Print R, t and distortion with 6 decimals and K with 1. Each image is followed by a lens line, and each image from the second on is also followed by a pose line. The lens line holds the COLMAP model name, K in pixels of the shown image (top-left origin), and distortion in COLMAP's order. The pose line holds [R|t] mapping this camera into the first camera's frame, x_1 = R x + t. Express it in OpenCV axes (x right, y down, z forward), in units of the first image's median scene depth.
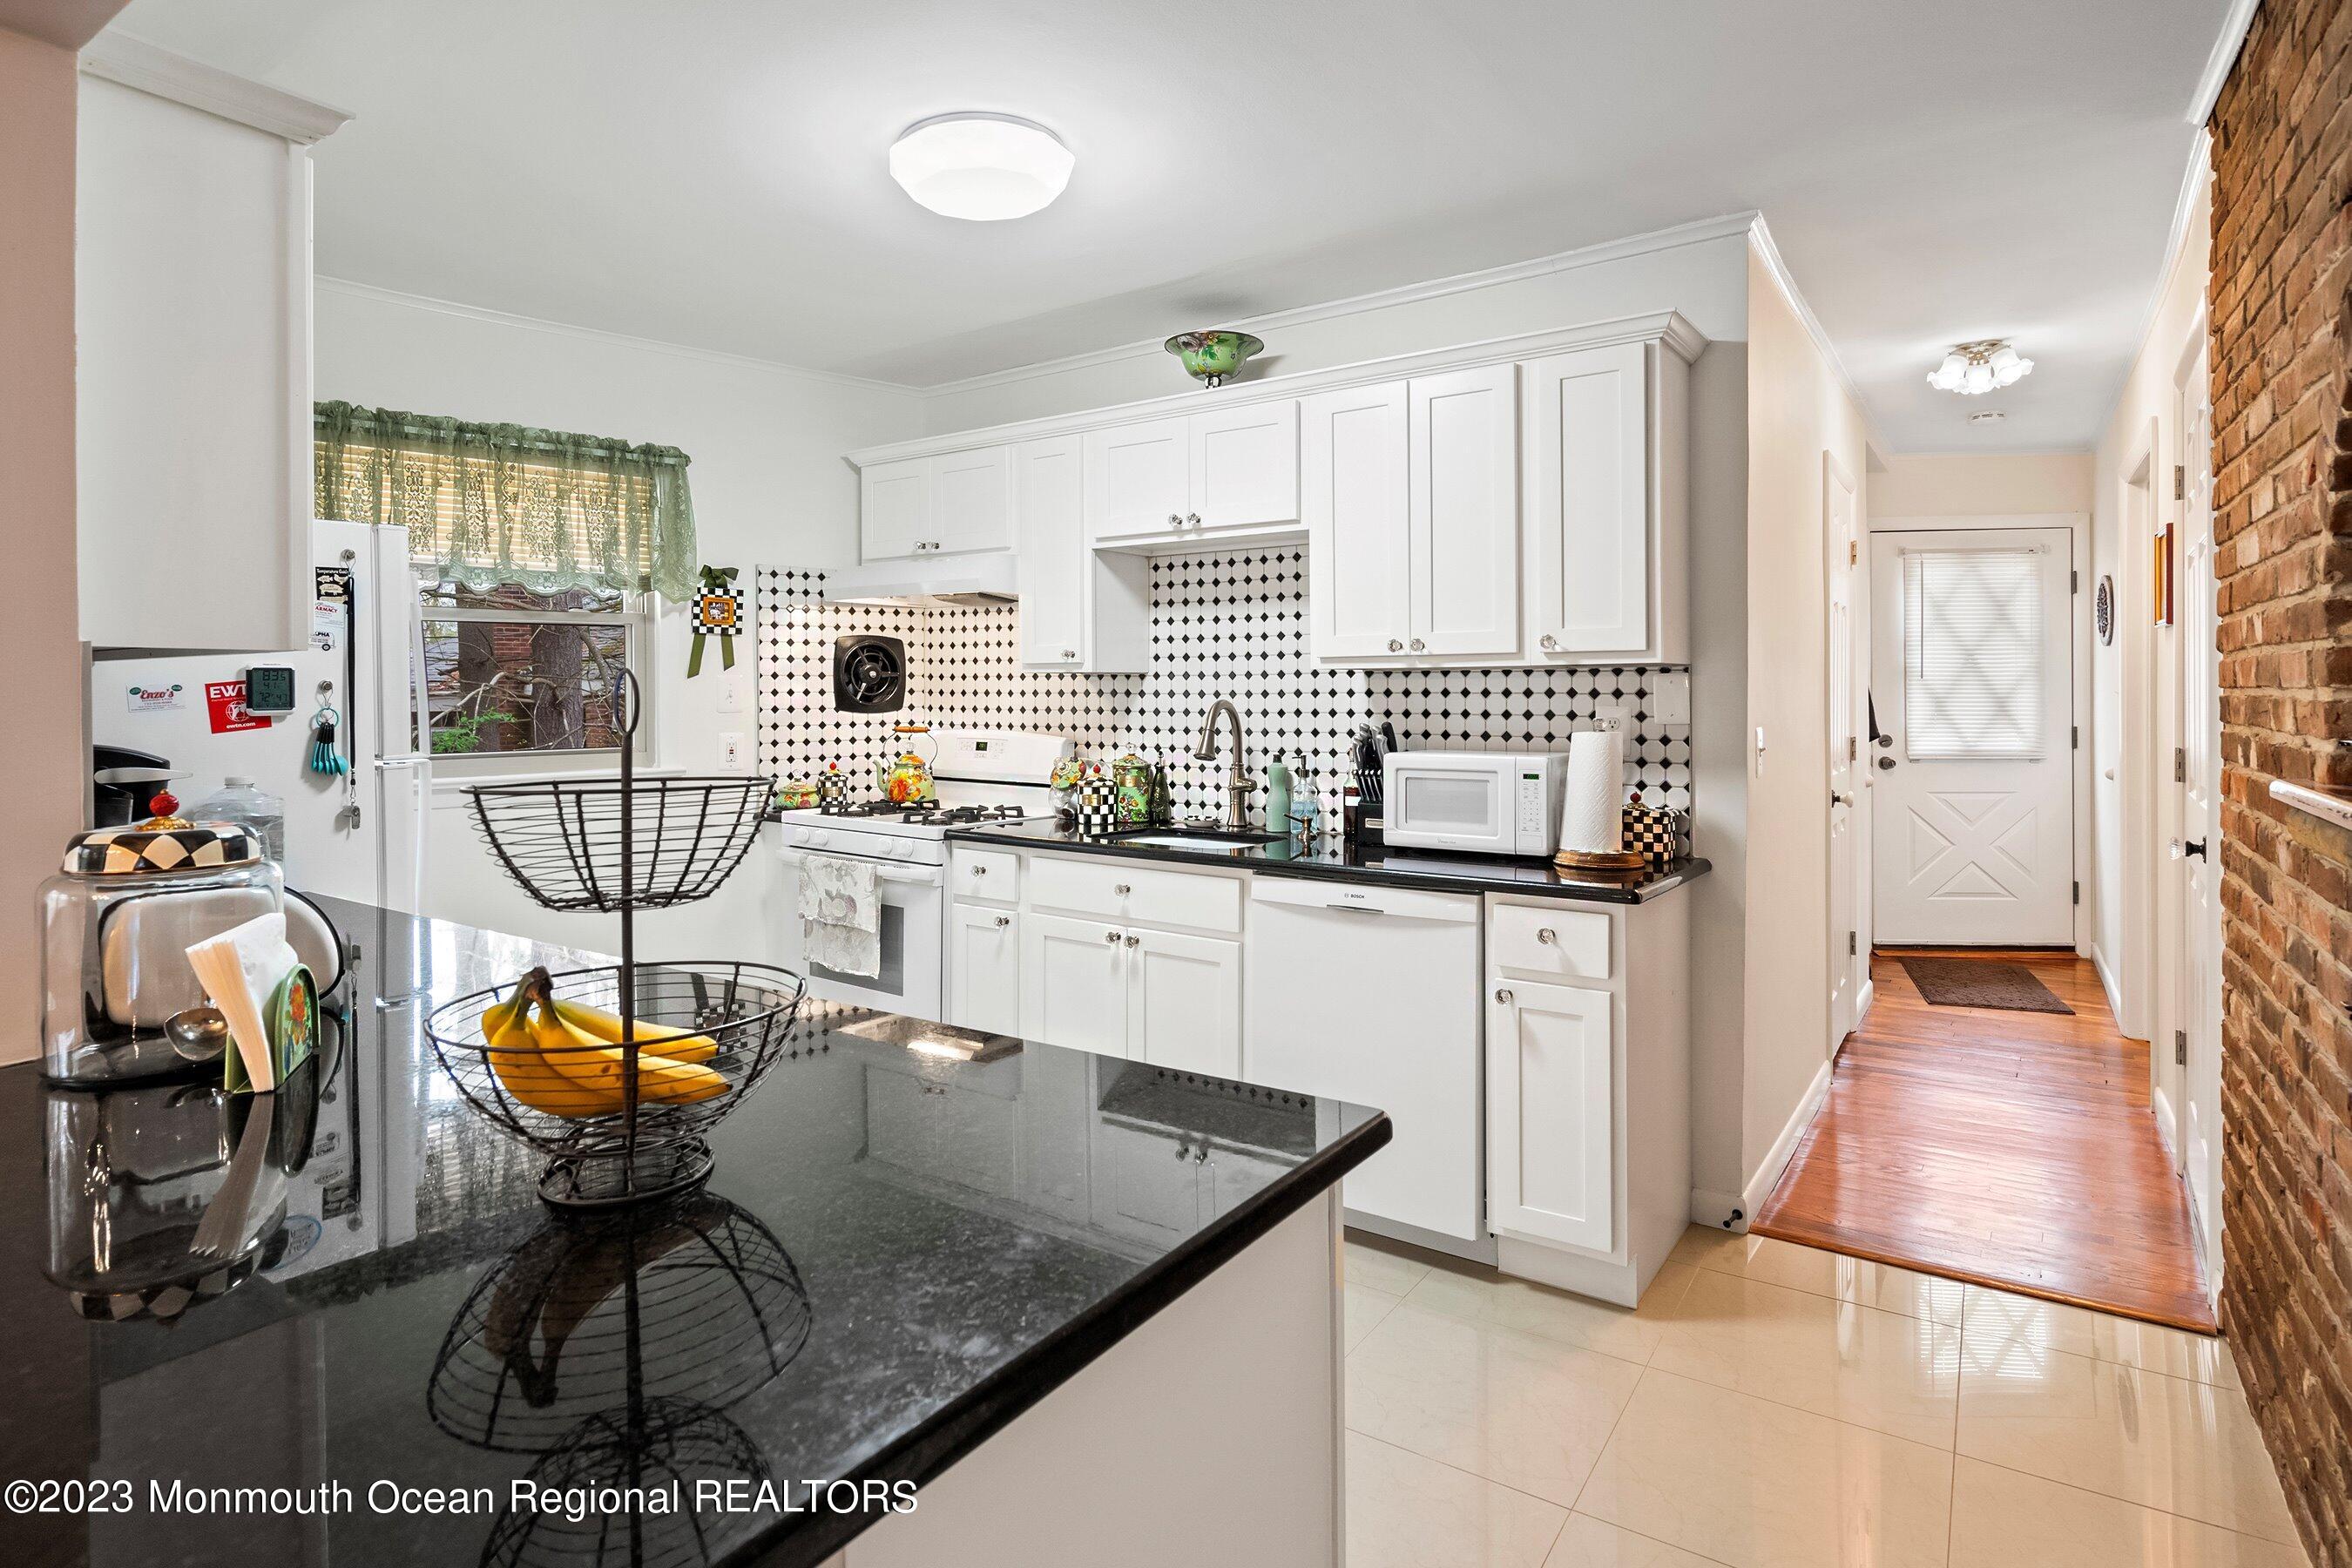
lens RADIAL K [[1195.5, 0, 1172.8], [0, 1195.5, 680.8], [0, 0, 1]] dist [-0.001566, 0.000282]
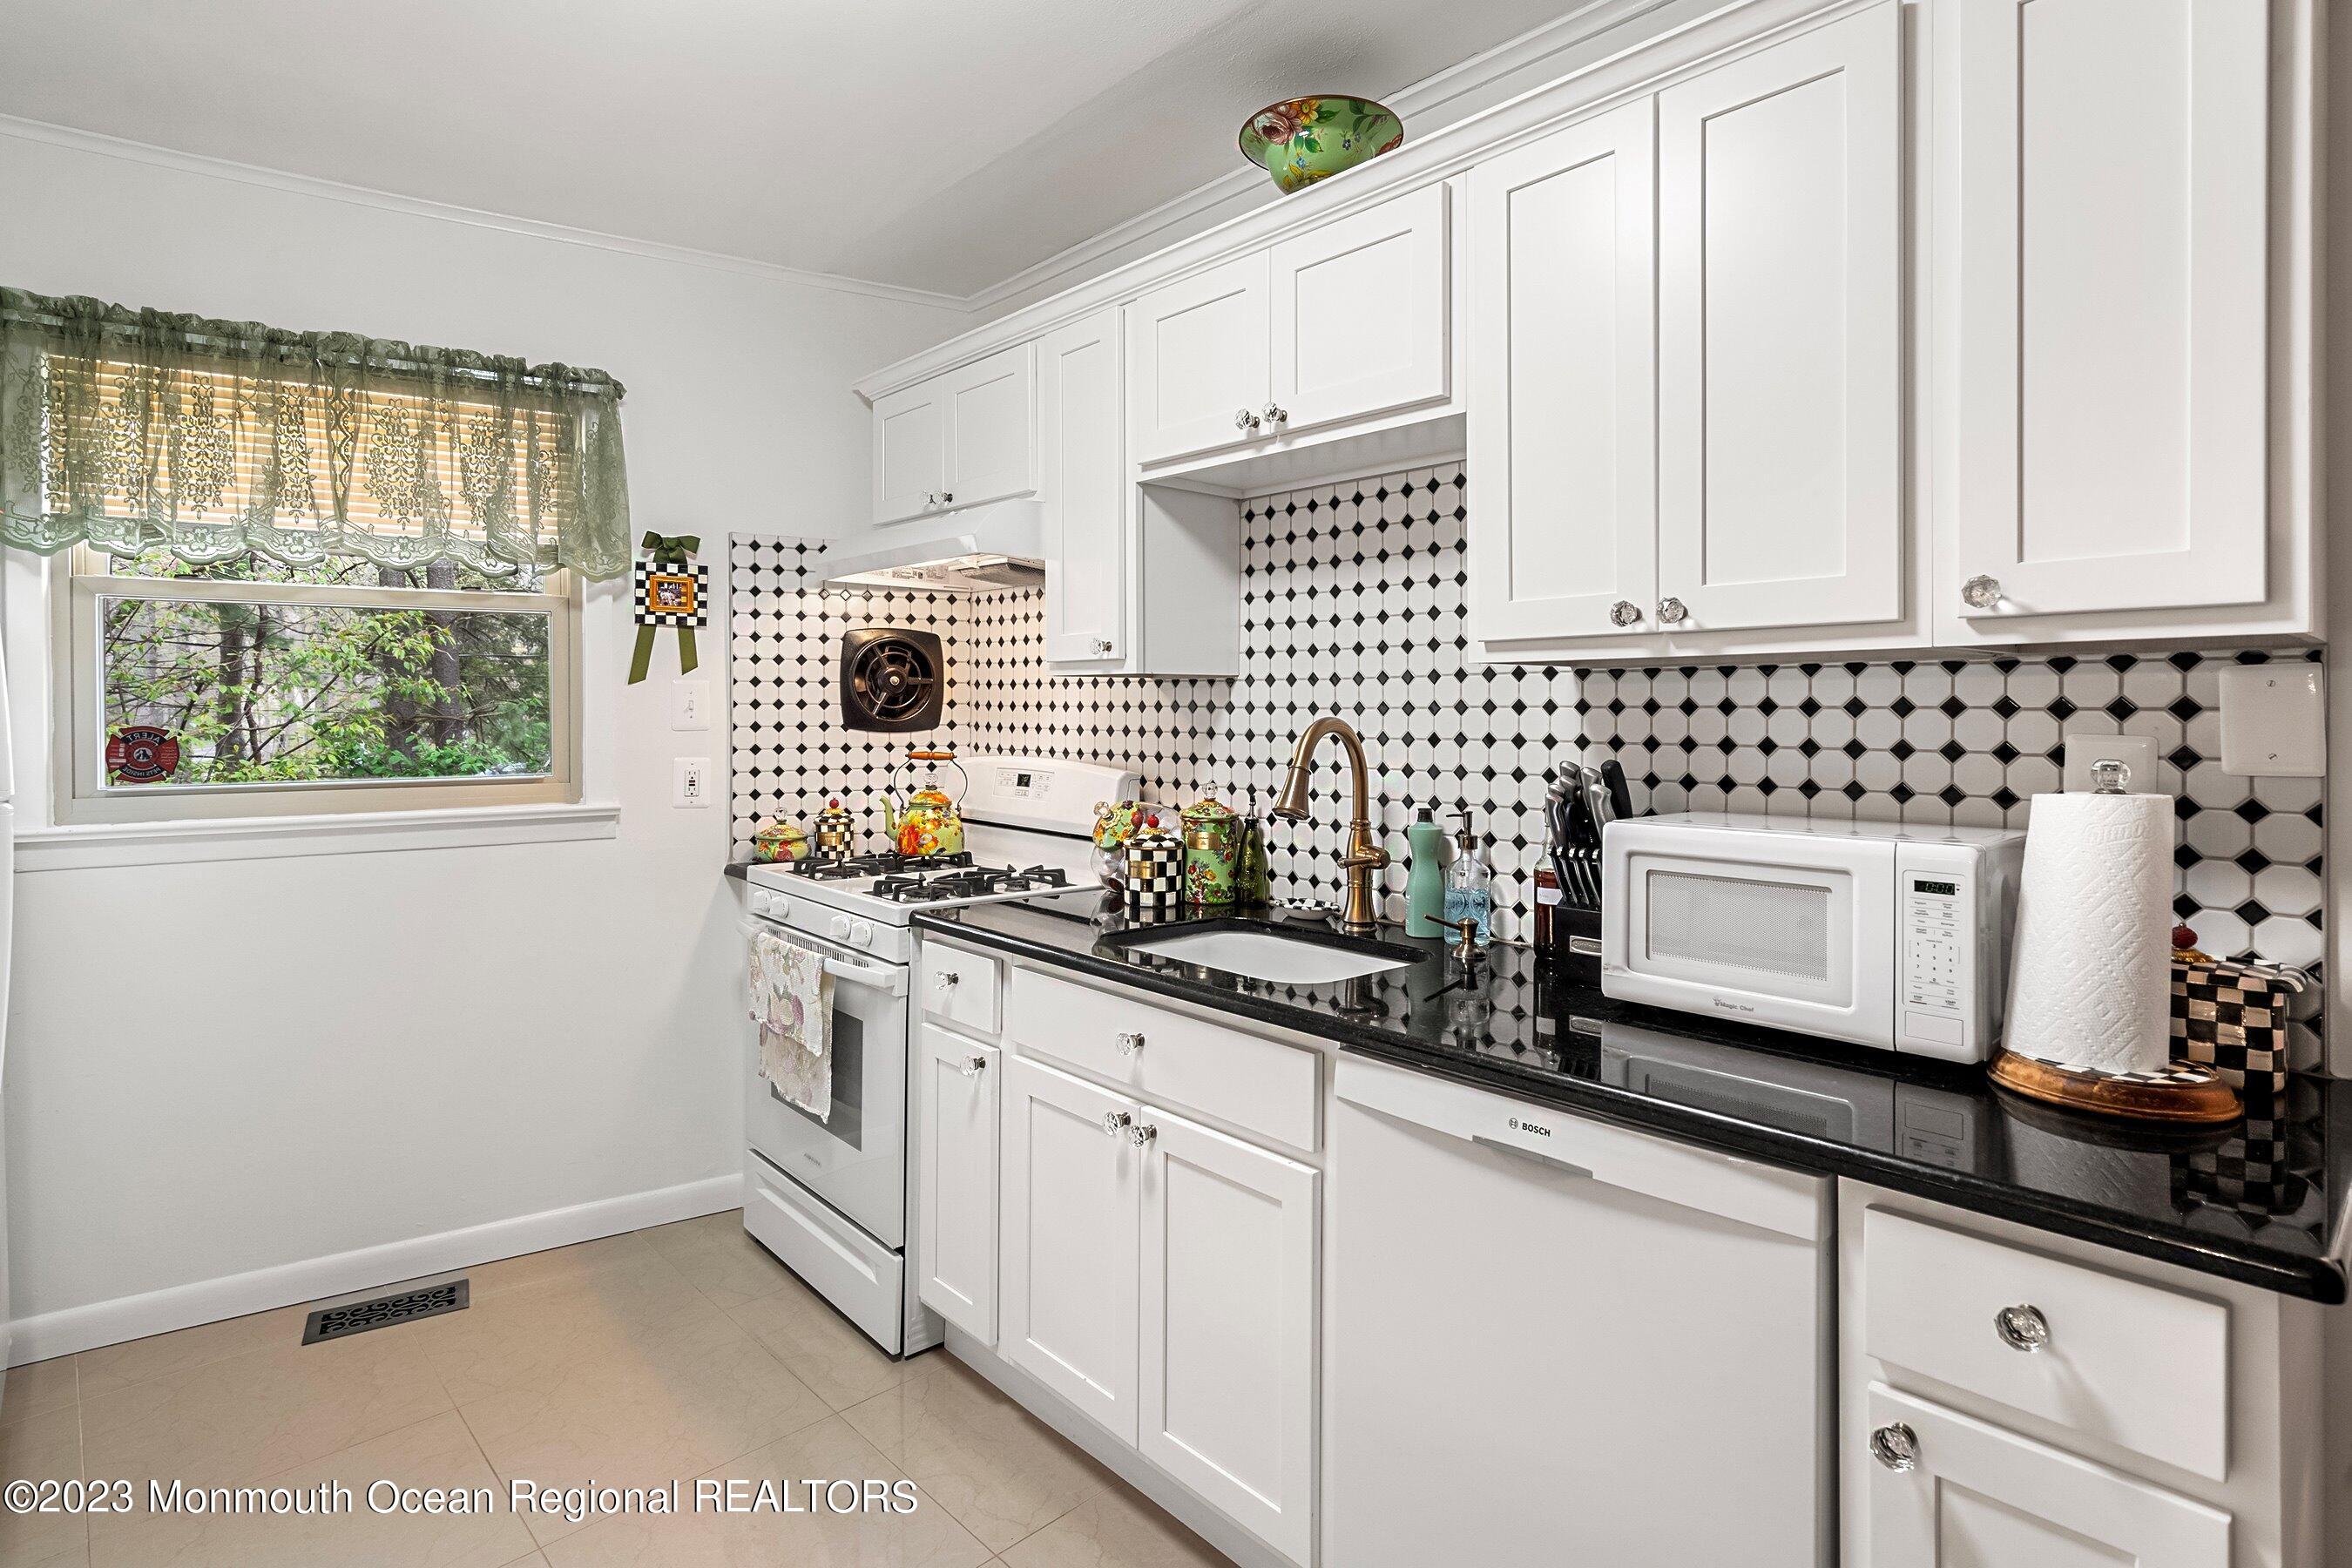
lens RADIAL K [[1141.4, 0, 1180.3], [0, 1141.4, 703.6], [0, 0, 1]] dist [-0.003223, 0.009957]
pose [[0.978657, 0.003244, -0.205475, 0.082564], [-0.002343, 0.999987, 0.004626, 0.006093], [0.205488, -0.004046, 0.978651, 0.398873]]
